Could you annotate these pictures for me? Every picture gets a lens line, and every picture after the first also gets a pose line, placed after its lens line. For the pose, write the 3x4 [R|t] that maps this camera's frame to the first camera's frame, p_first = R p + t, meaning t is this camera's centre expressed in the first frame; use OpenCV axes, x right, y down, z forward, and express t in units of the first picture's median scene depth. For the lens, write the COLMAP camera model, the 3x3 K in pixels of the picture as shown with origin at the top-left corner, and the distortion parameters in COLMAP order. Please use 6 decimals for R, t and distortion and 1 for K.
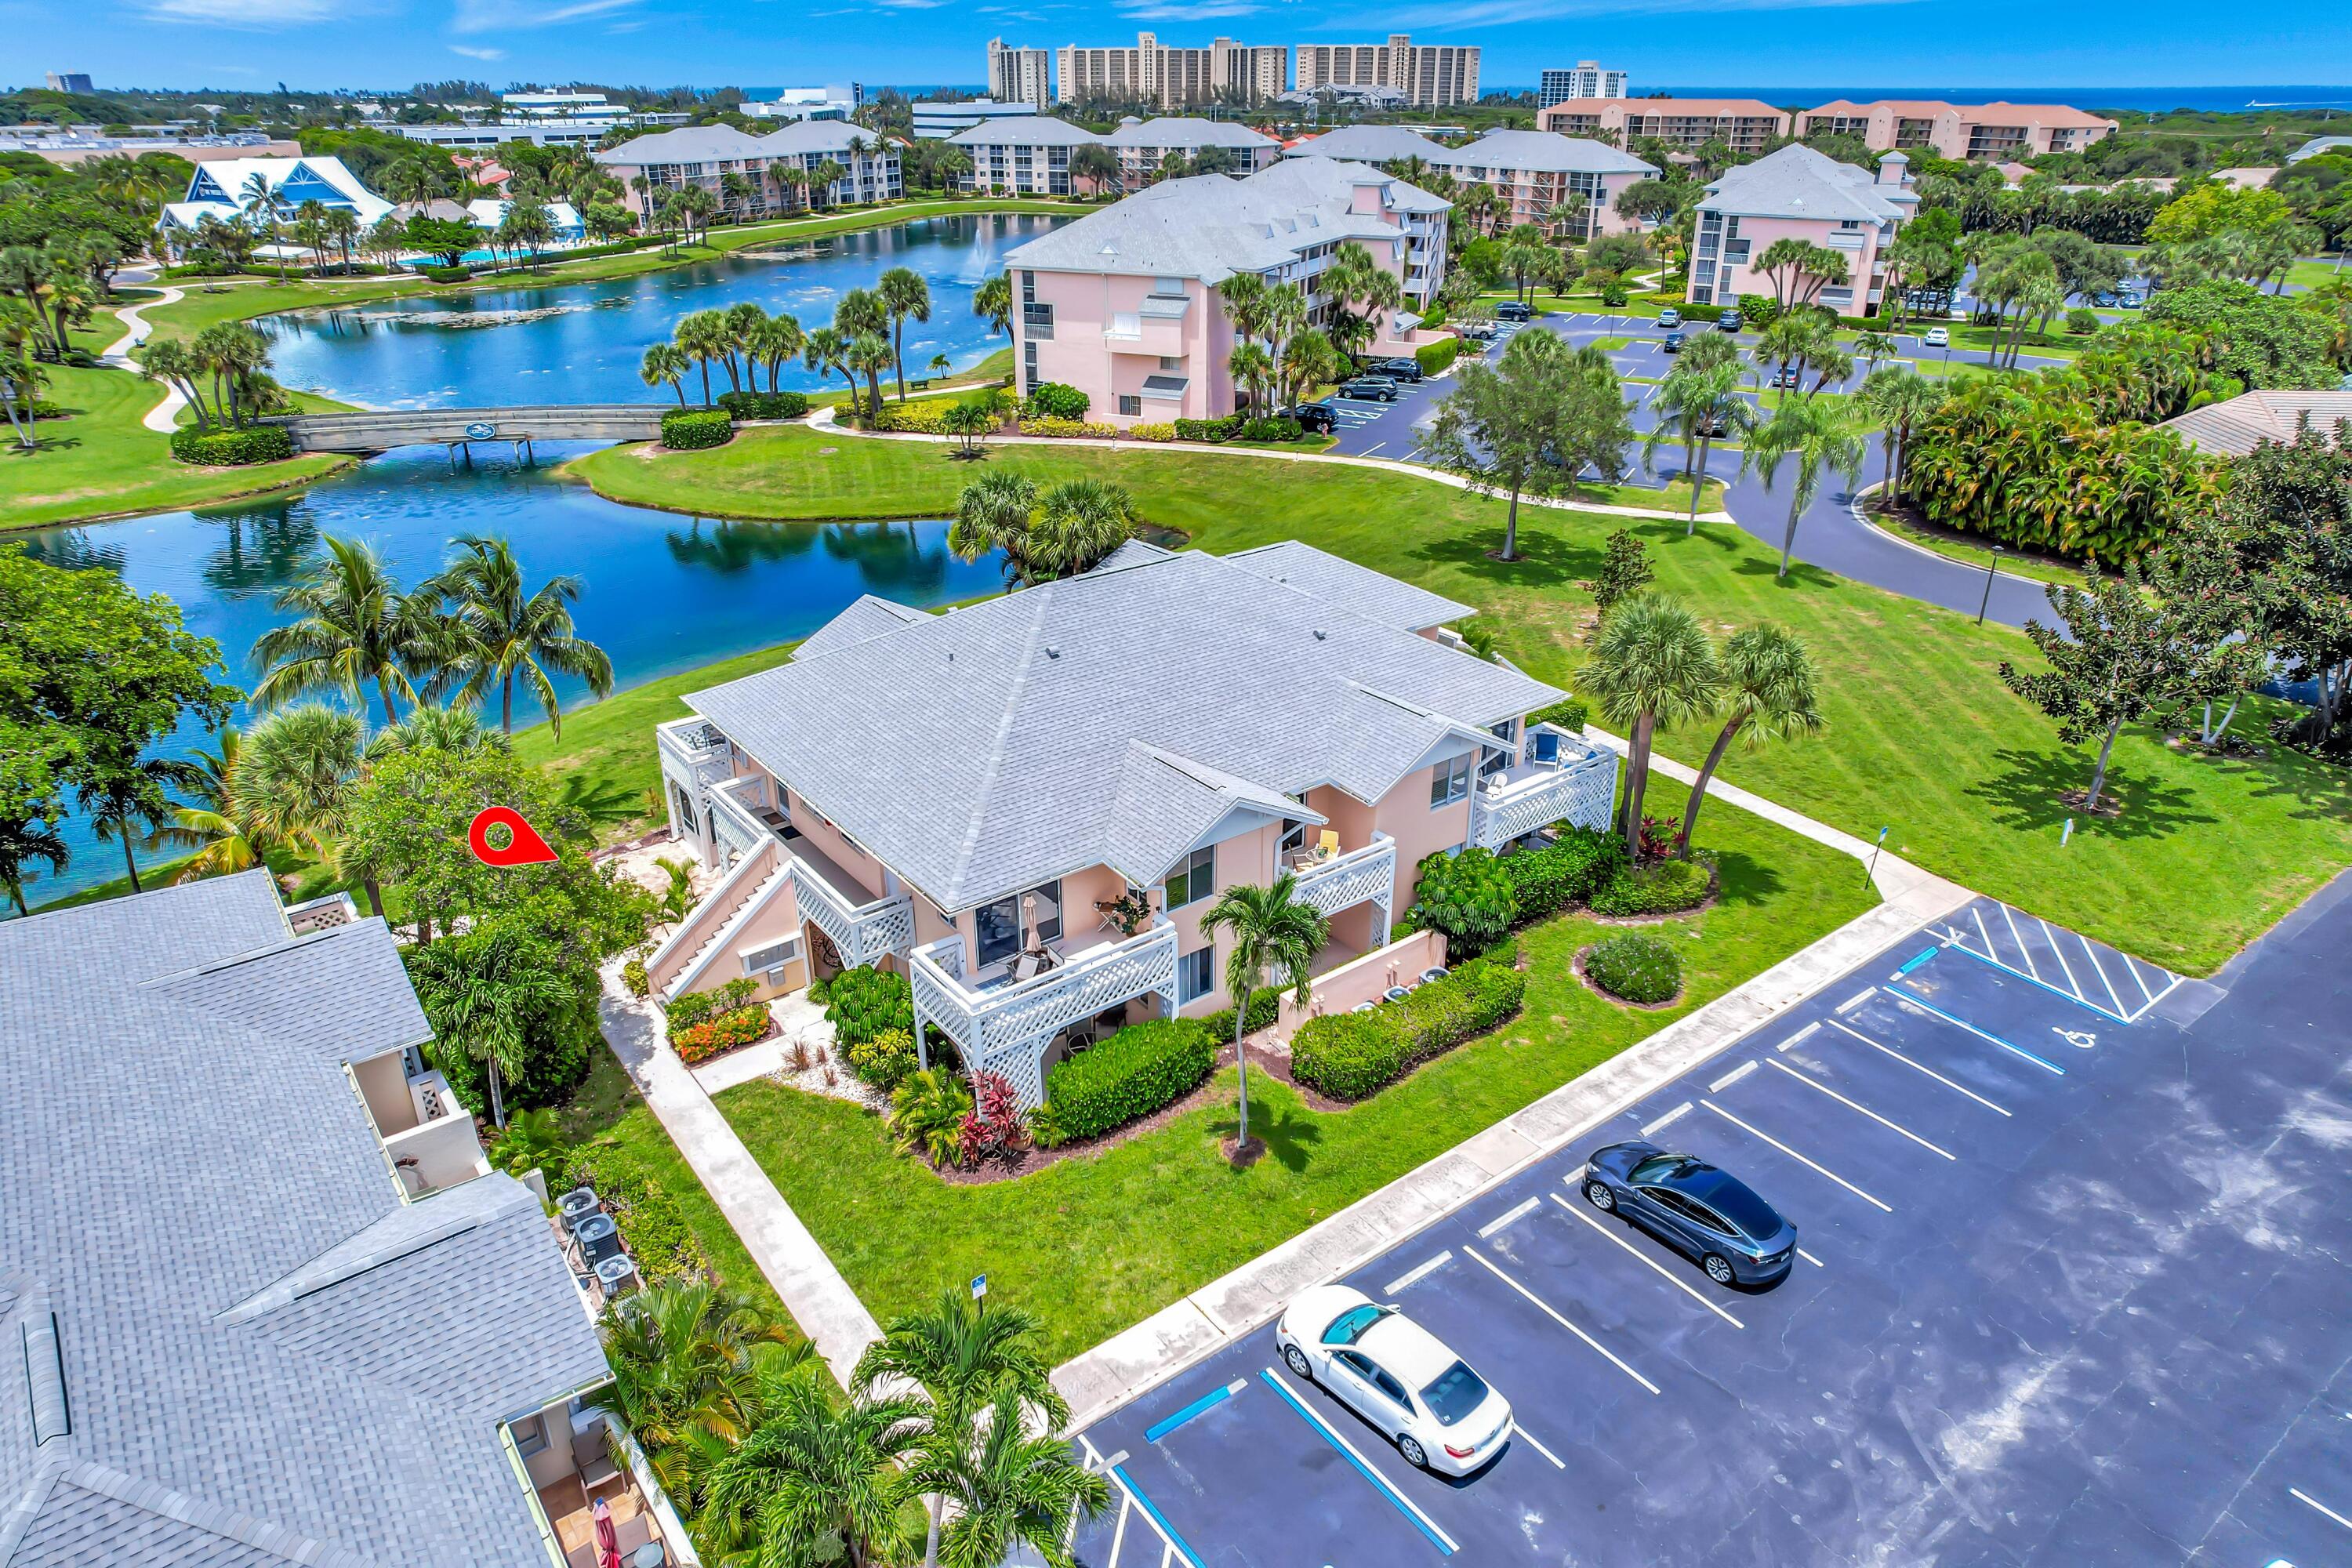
lens RADIAL K [[1498.6, 0, 1168.6], [0, 1498.6, 808.1], [0, 0, 1]] dist [-0.084670, 0.075424]
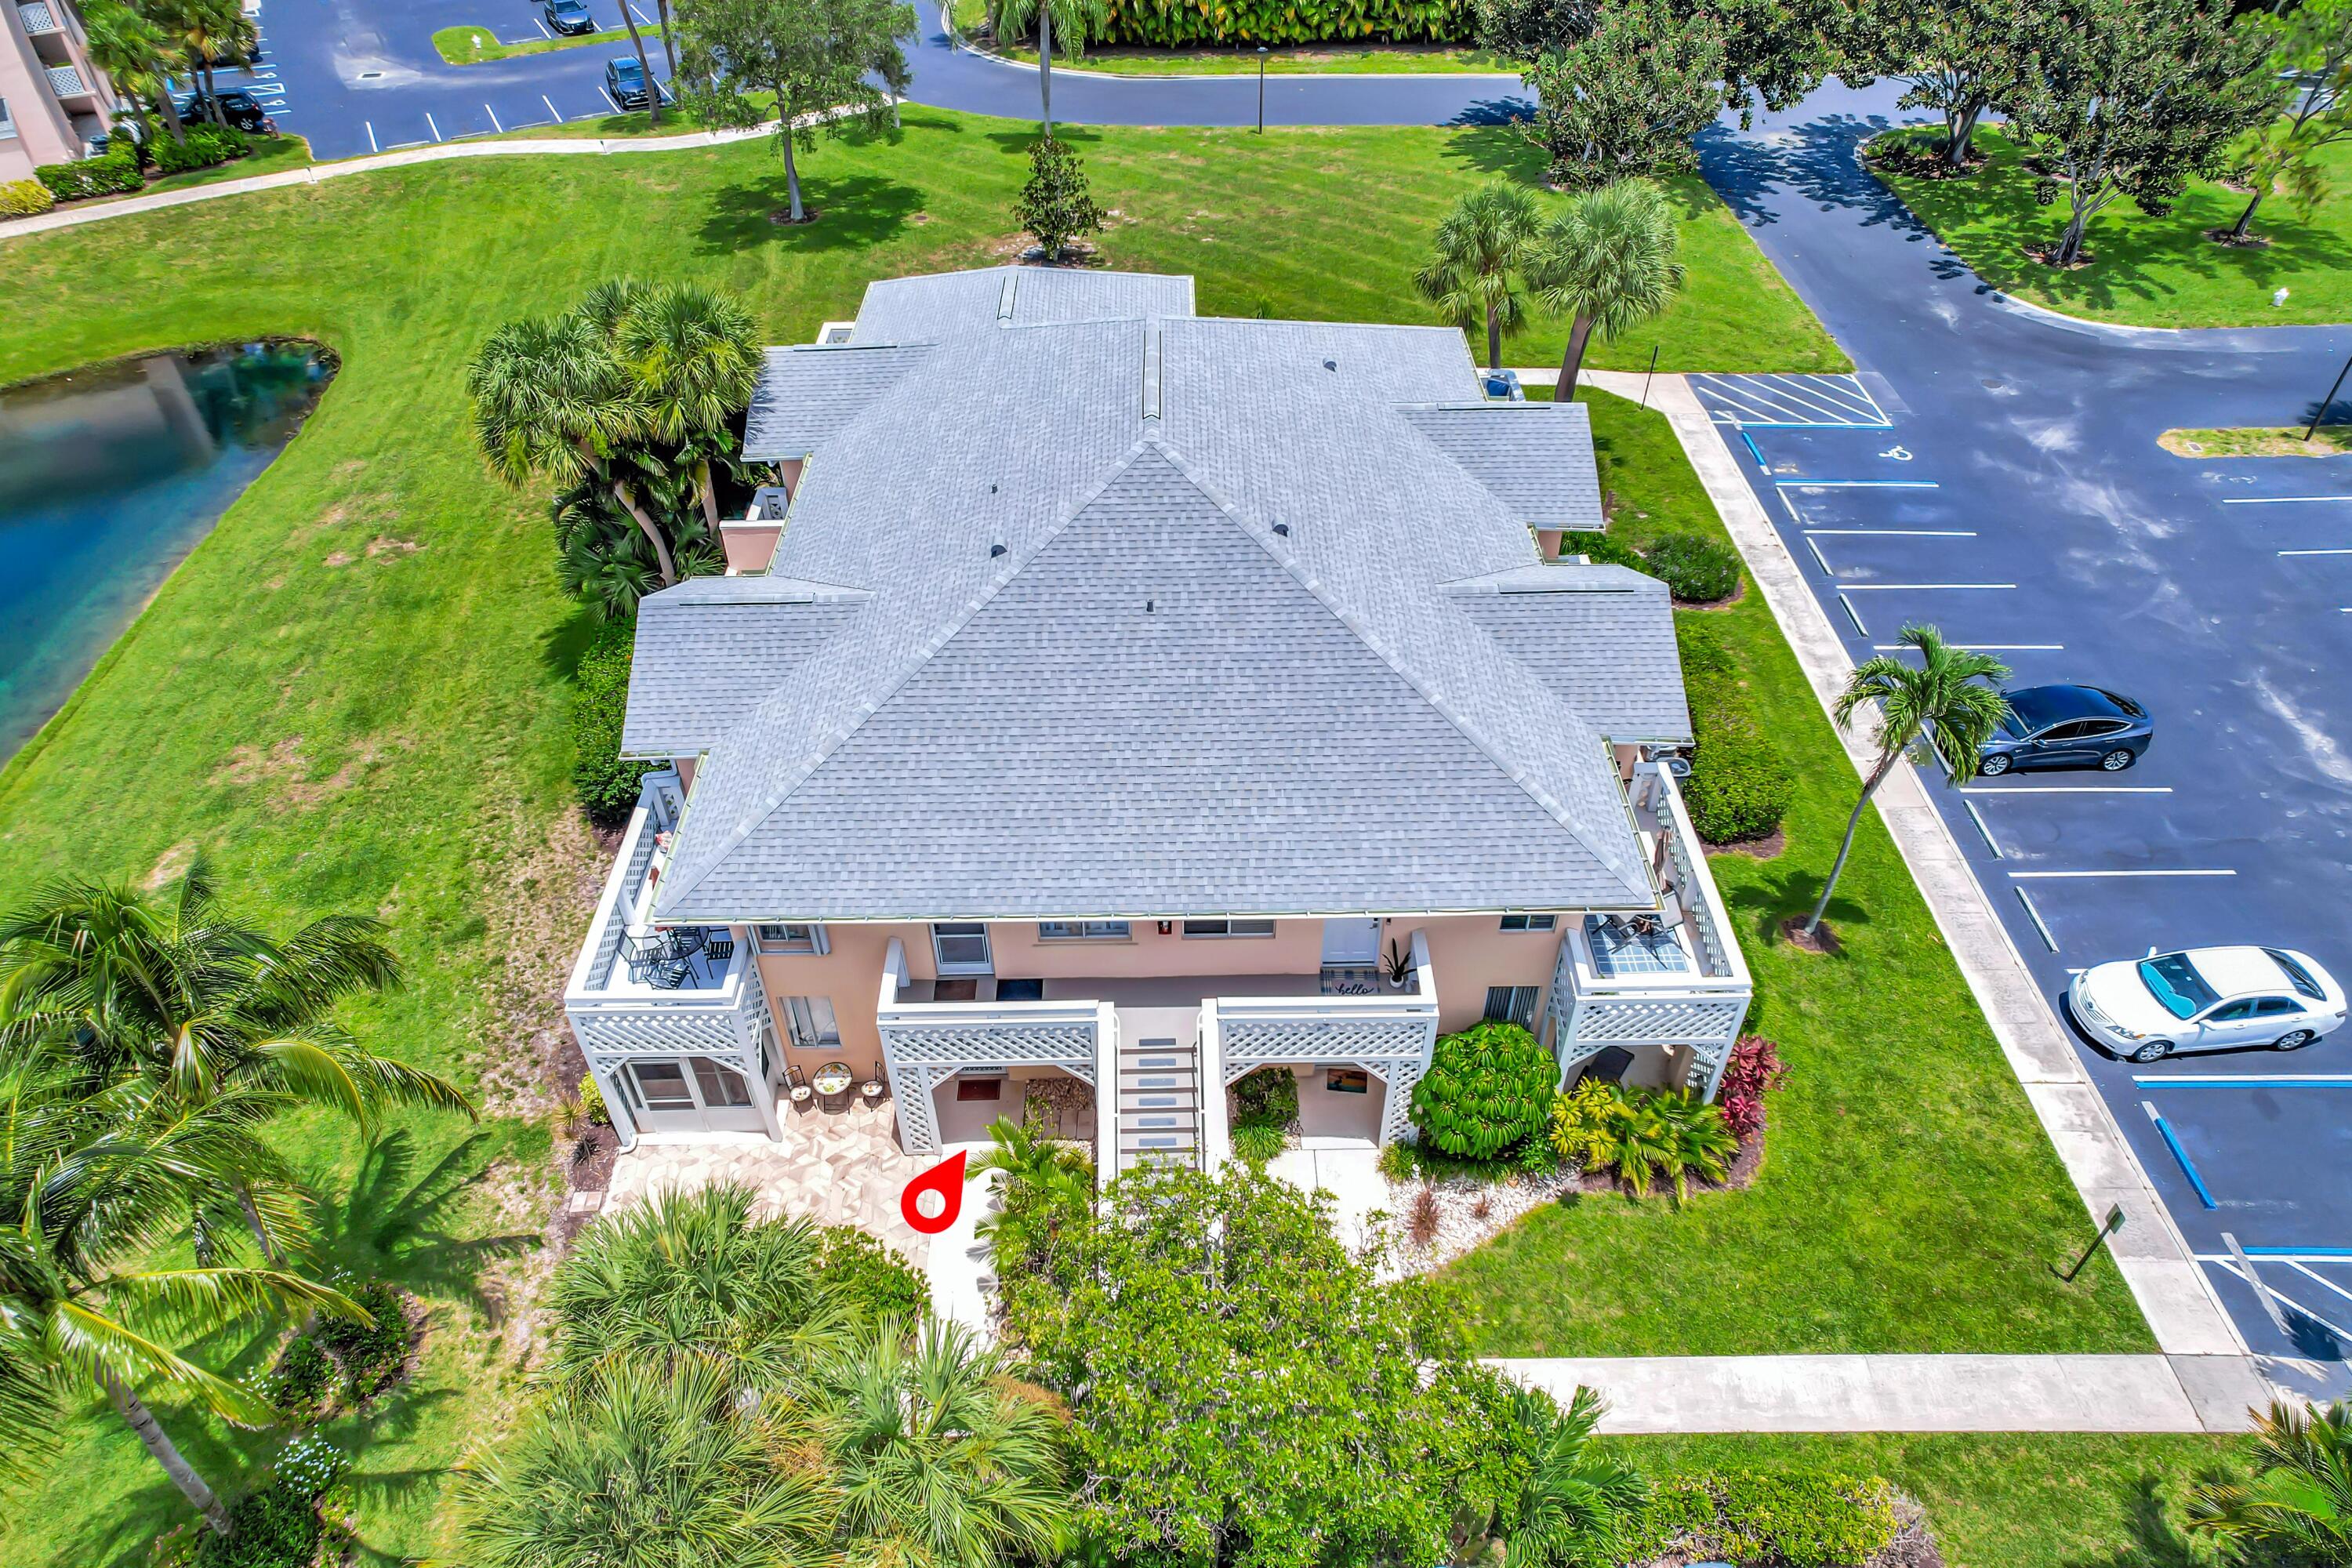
lens RADIAL K [[1511.6, 0, 1176.0], [0, 1511.6, 808.8], [0, 0, 1]] dist [-0.083101, 0.072440]
pose [[0.595718, -0.539137, 0.595359, -0.222520], [0.362700, 0.841929, 0.399504, -0.109512], [-0.716637, -0.022055, 0.697097, 0.217535]]
